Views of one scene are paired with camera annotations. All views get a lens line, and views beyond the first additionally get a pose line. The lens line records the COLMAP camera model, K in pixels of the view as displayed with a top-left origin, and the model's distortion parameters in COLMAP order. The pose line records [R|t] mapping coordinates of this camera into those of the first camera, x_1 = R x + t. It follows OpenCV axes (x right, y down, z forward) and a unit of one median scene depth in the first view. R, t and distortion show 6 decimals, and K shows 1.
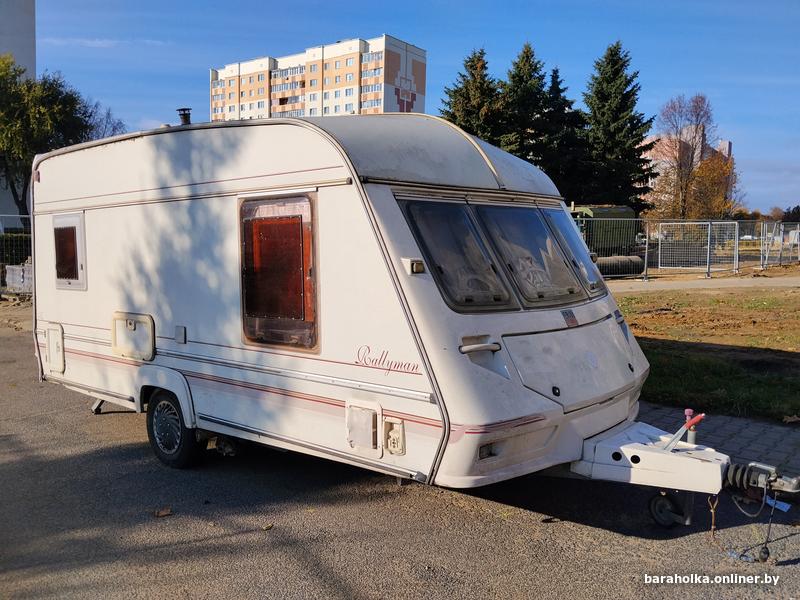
lens RADIAL K [[676.9, 0, 400.0], [0, 676.9, 300.0], [0, 0, 1]] dist [0.079884, -0.140010]
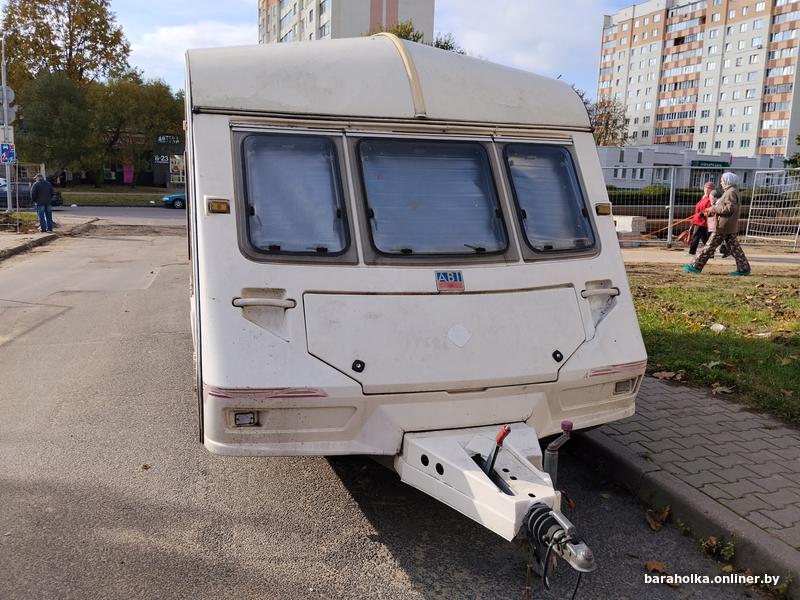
lens RADIAL K [[676.9, 0, 400.0], [0, 676.9, 300.0], [0, 0, 1]] dist [0.079884, -0.140010]
pose [[0.851753, 0.098270, -0.514645, 0.514217], [-0.063432, 0.994369, 0.084891, -0.012282], [0.520090, -0.039661, 0.853190, 0.253986]]
